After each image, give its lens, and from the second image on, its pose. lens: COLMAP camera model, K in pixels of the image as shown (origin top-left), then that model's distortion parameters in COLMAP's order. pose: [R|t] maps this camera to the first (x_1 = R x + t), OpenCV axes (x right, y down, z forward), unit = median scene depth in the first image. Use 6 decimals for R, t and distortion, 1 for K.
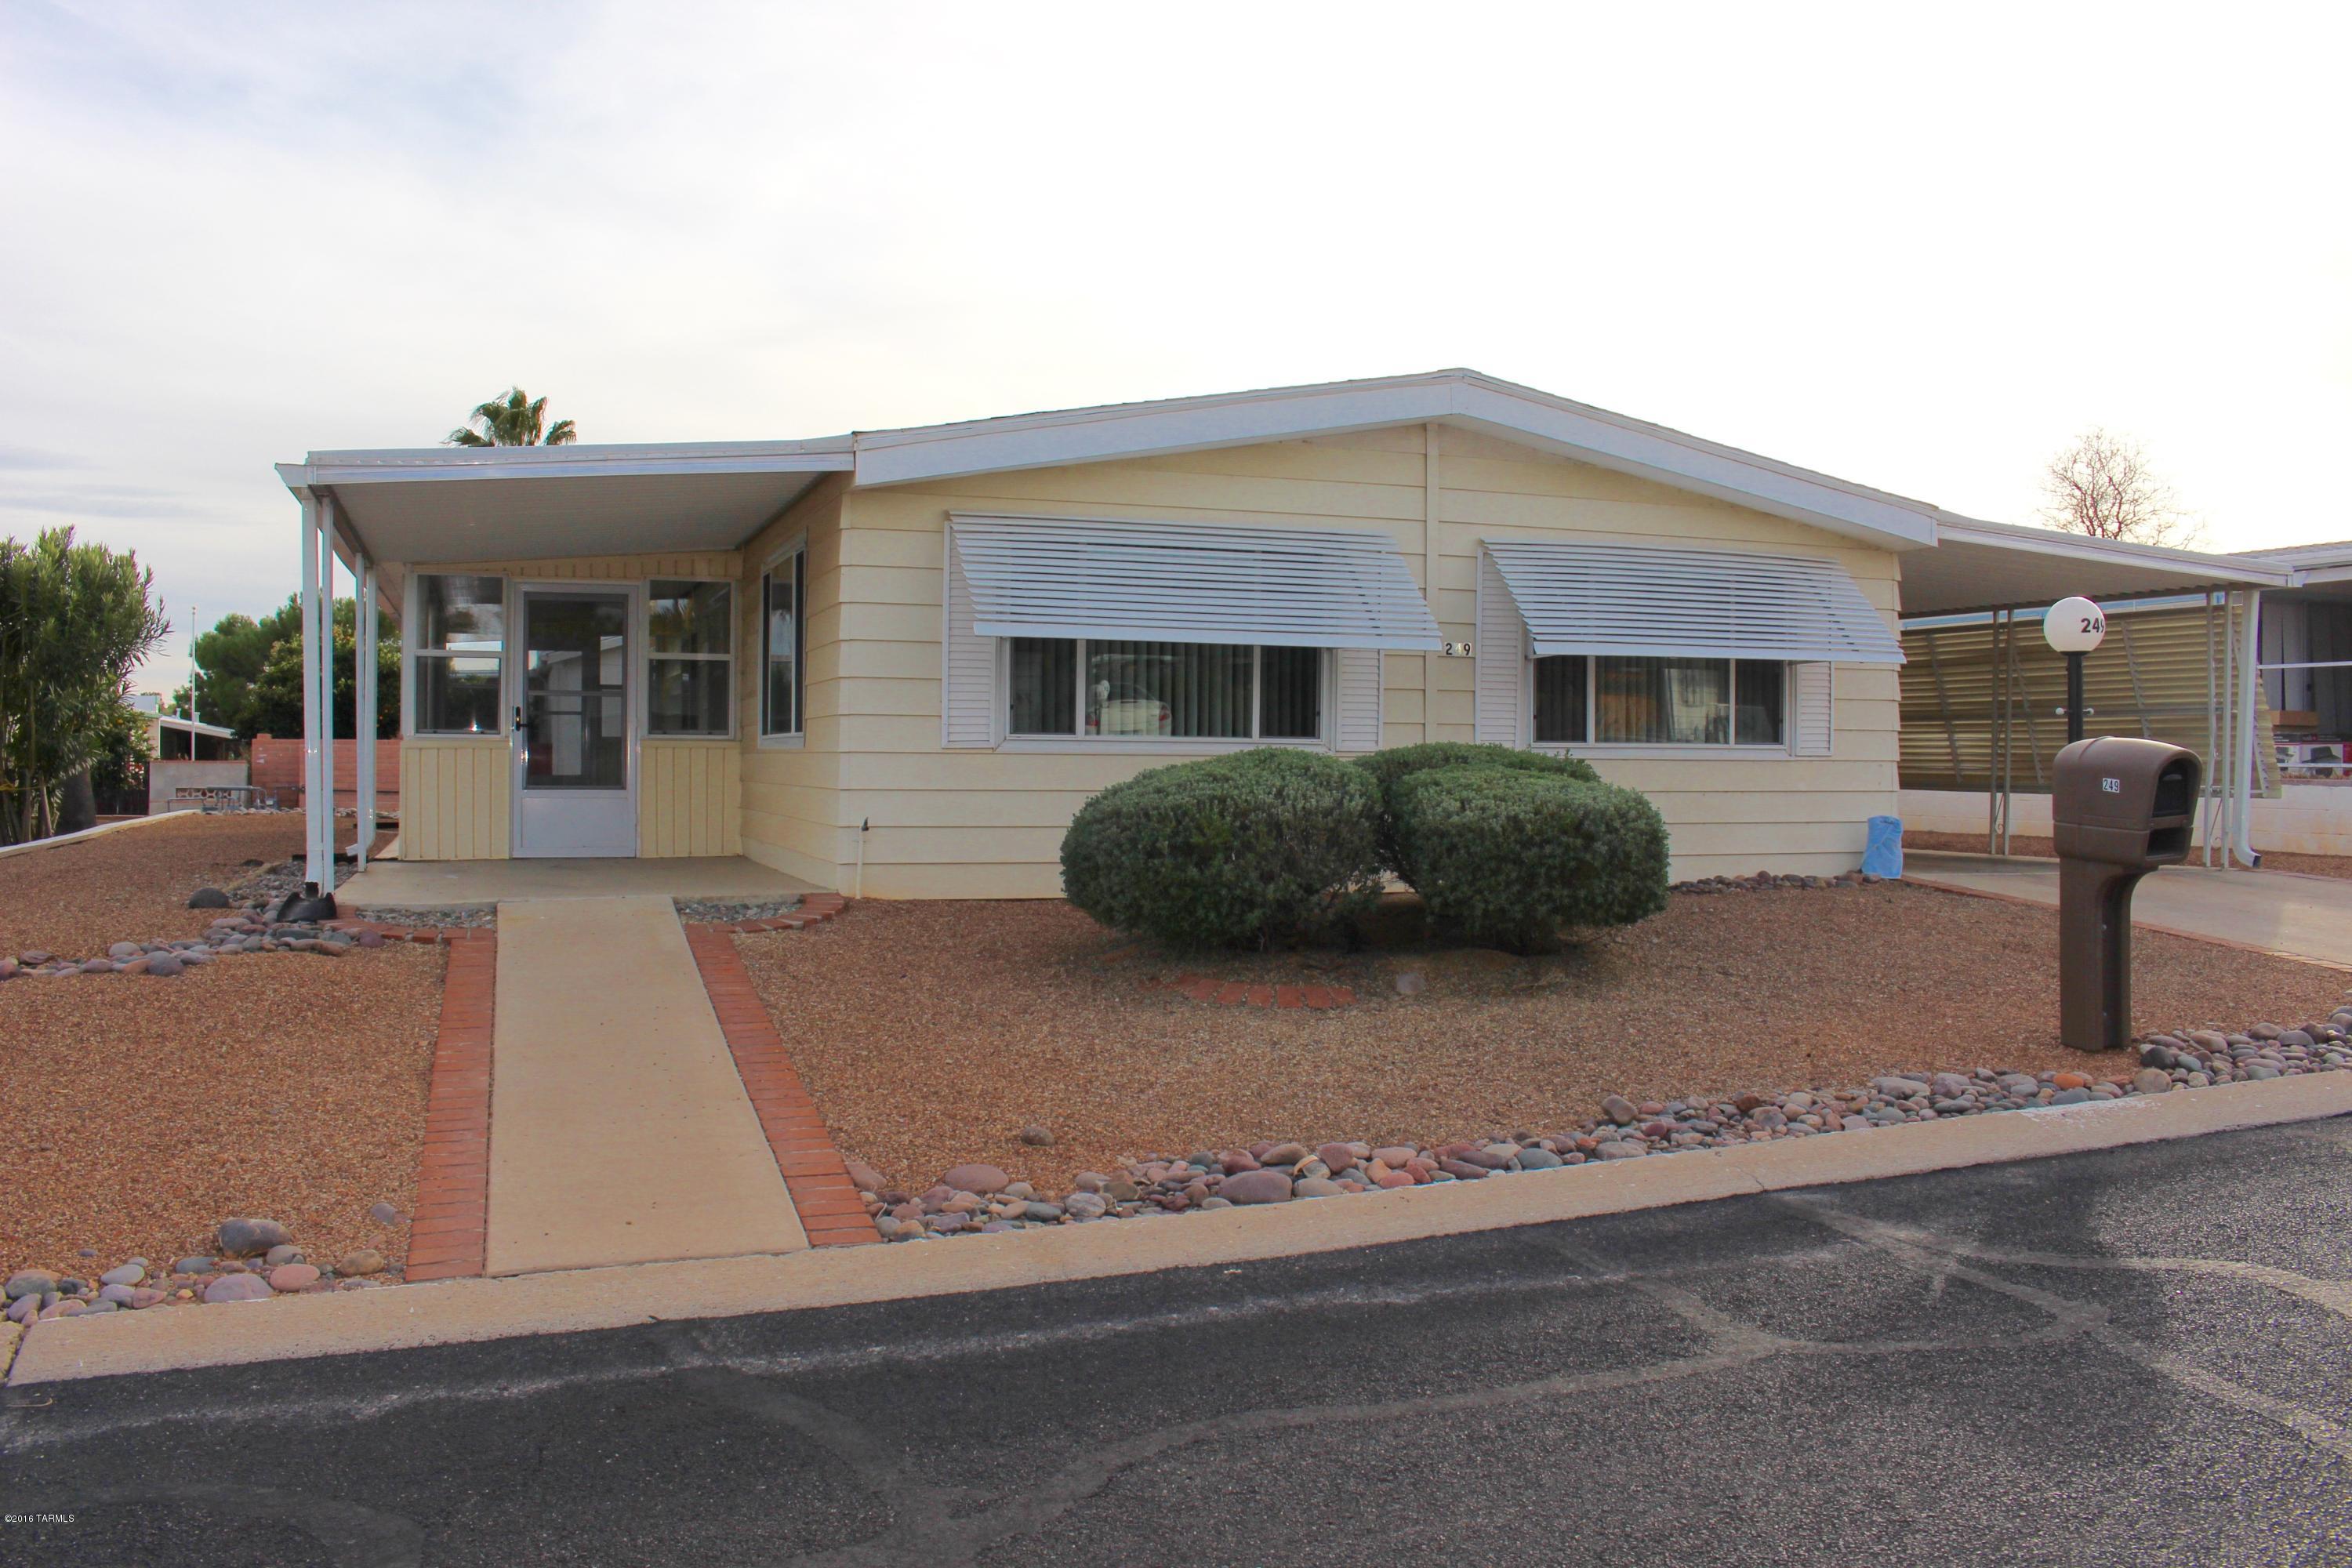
lens RADIAL K [[1924.3, 0, 1173.5], [0, 1924.3, 758.1], [0, 0, 1]] dist [-0.154487, 0.120513]
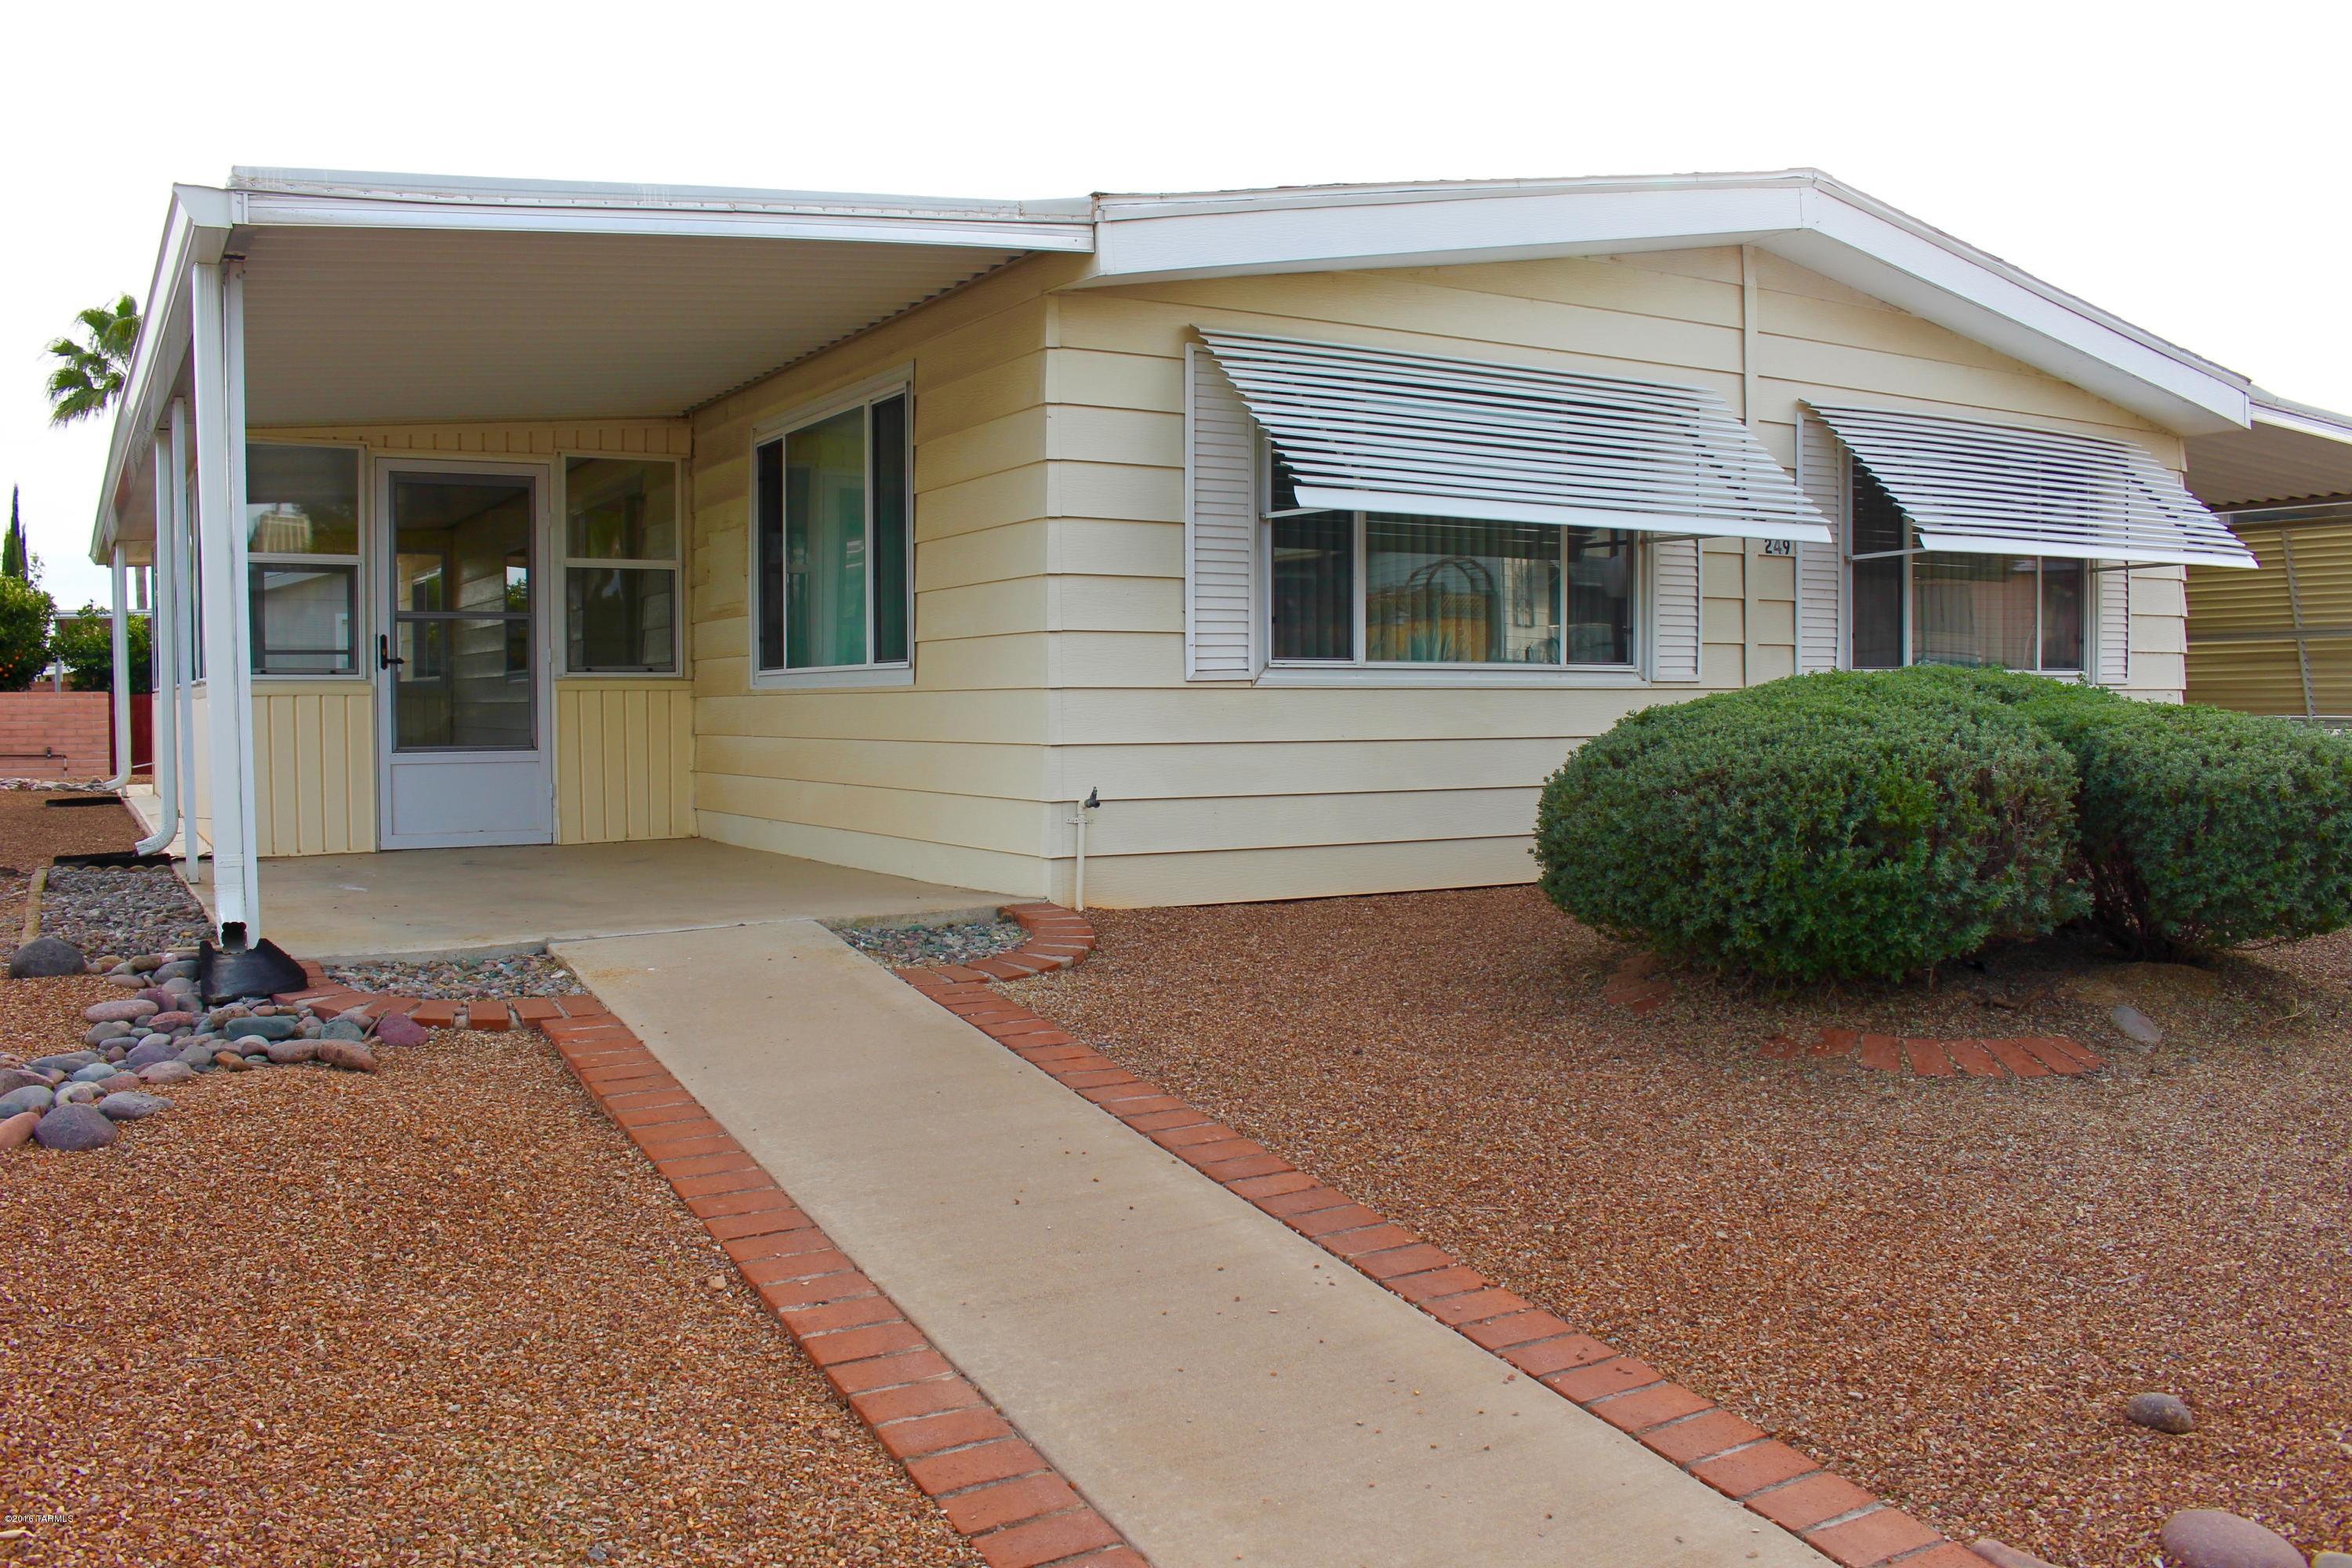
lens RADIAL K [[1947.6, 0, 1175.8], [0, 1947.6, 744.6], [0, 0, 1]] dist [-0.151653, 0.119154]
pose [[0.981862, -0.016587, 0.188868, -0.262407], [0.012497, 0.999661, 0.022826, 0.001498], [-0.189183, -0.020052, 0.981737, 0.344548]]
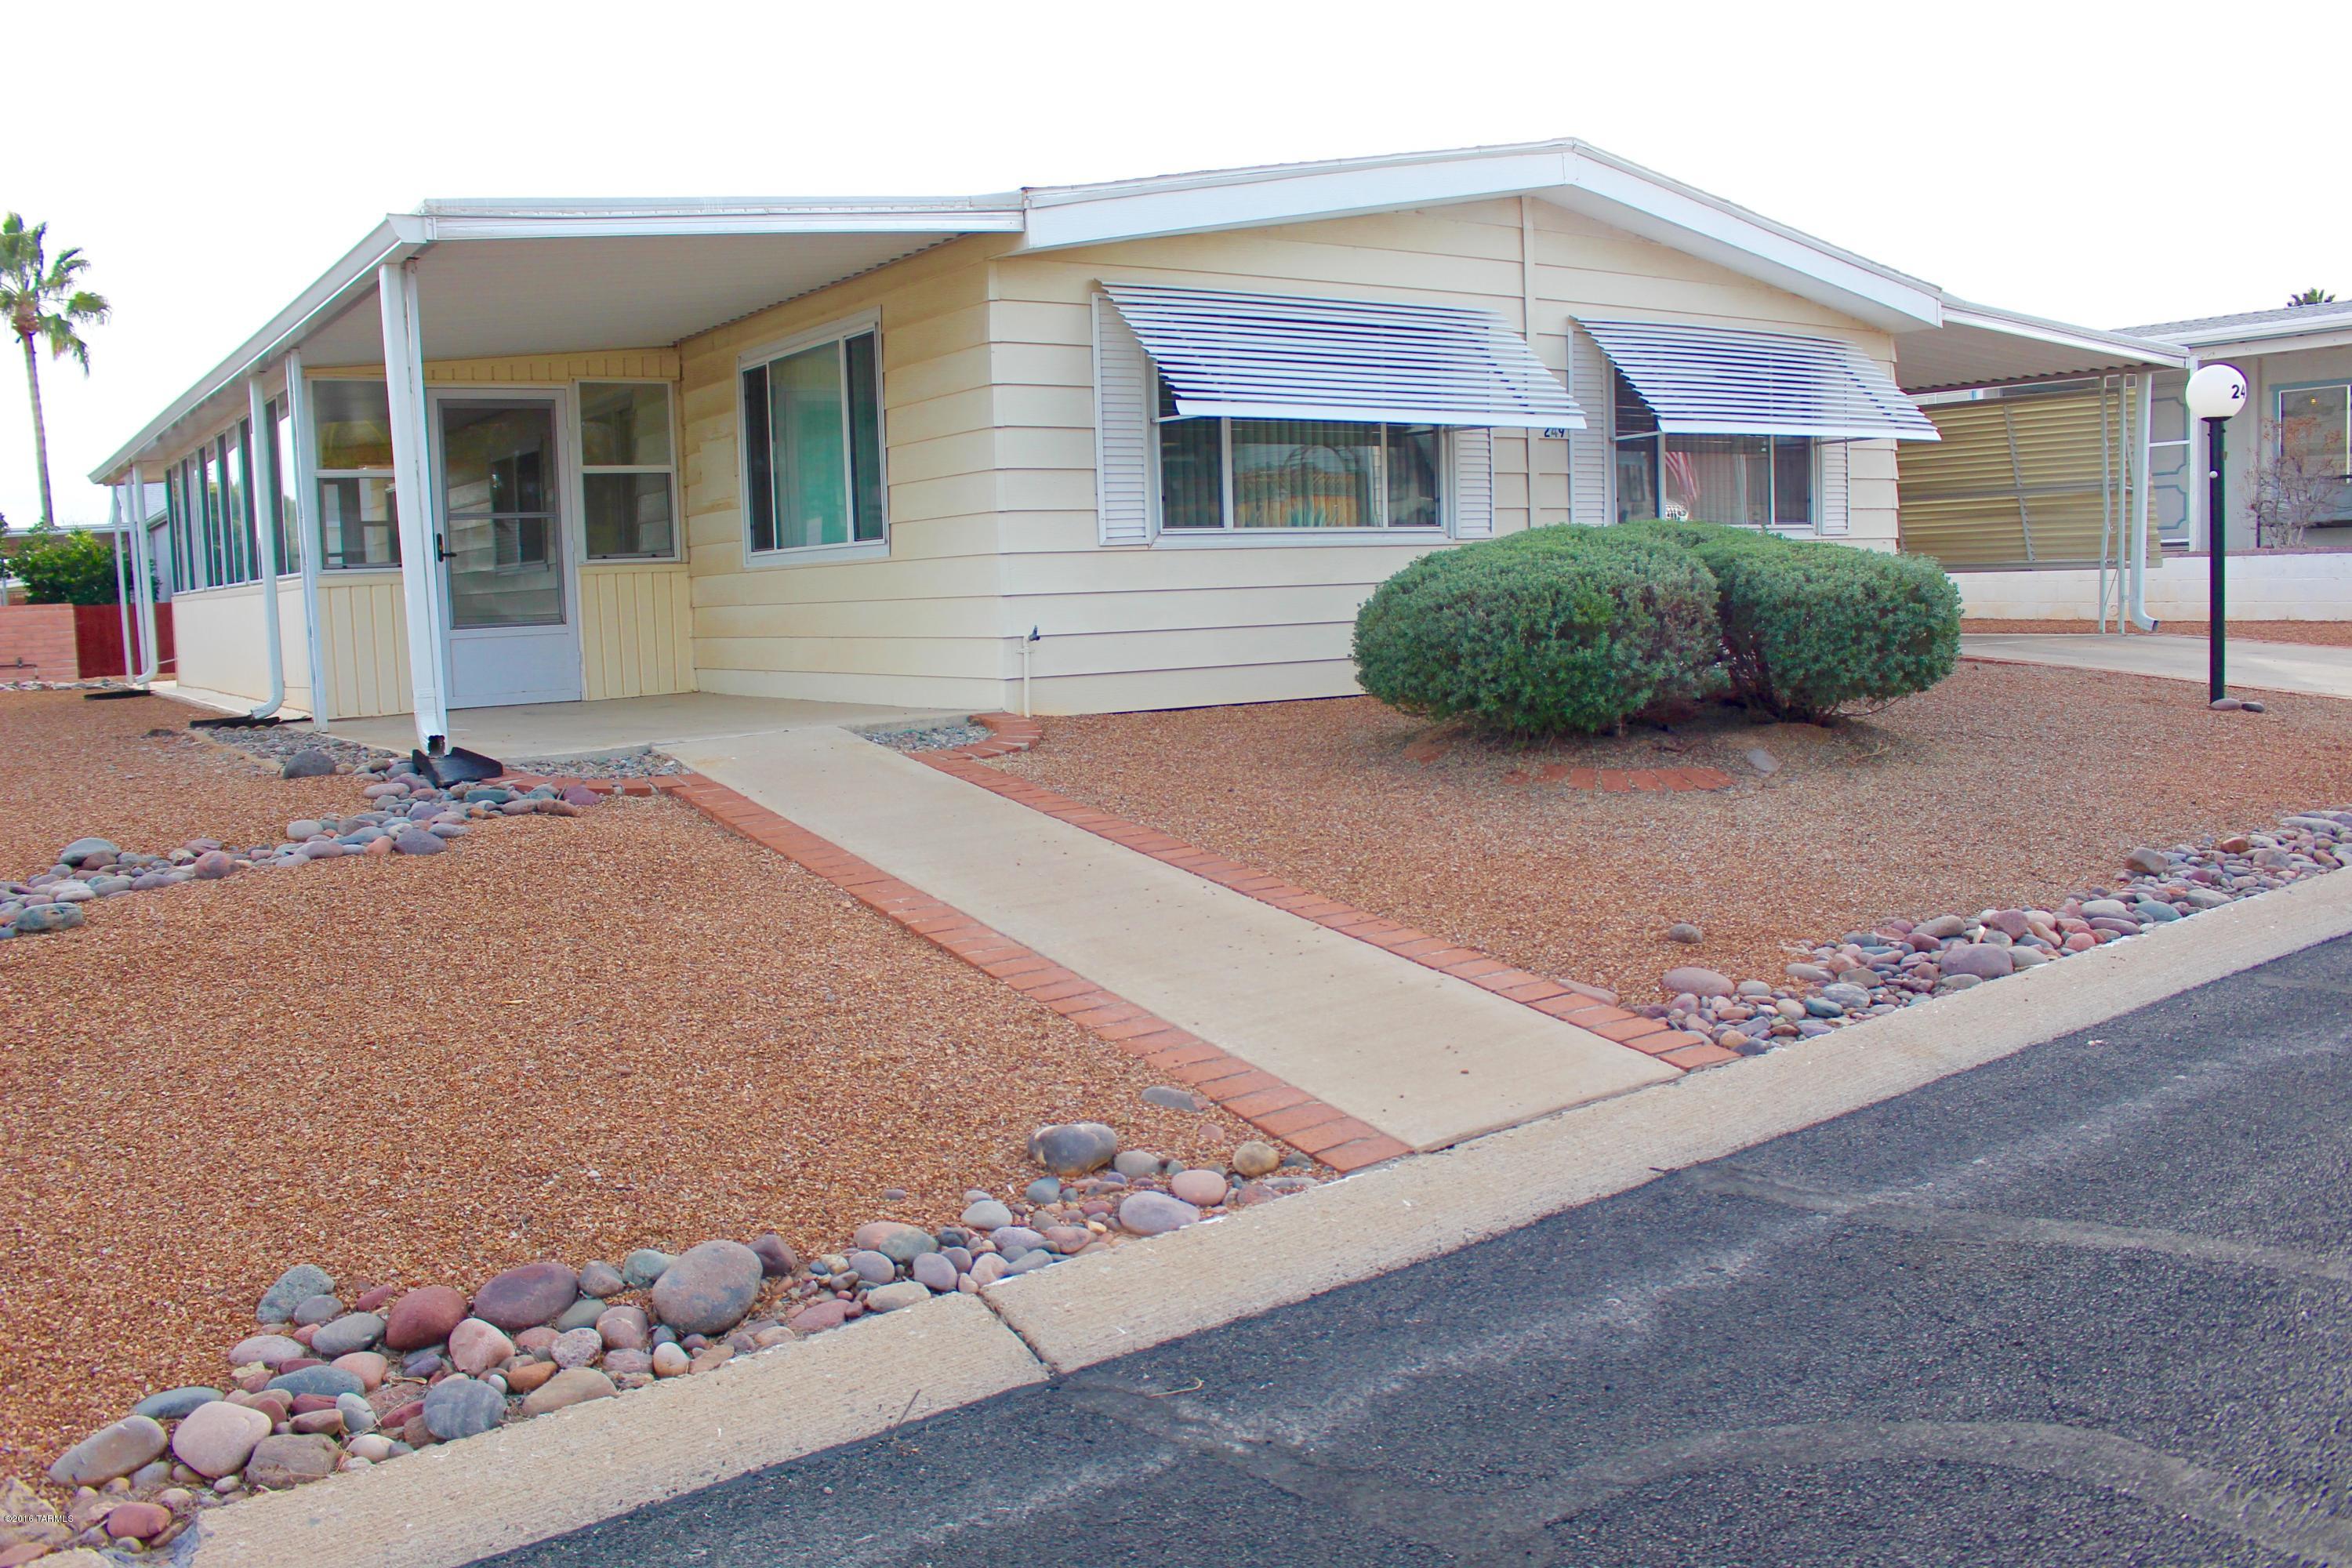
lens RADIAL K [[1924.3, 0, 1173.5], [0, 1924.3, 758.1], [0, 0, 1]] dist [-0.154487, 0.120513]
pose [[0.968721, -0.062267, 0.240215, -0.321119], [0.041151, 0.994913, 0.091944, 0.012868], [-0.244718, -0.079183, 0.966356, 0.117286]]
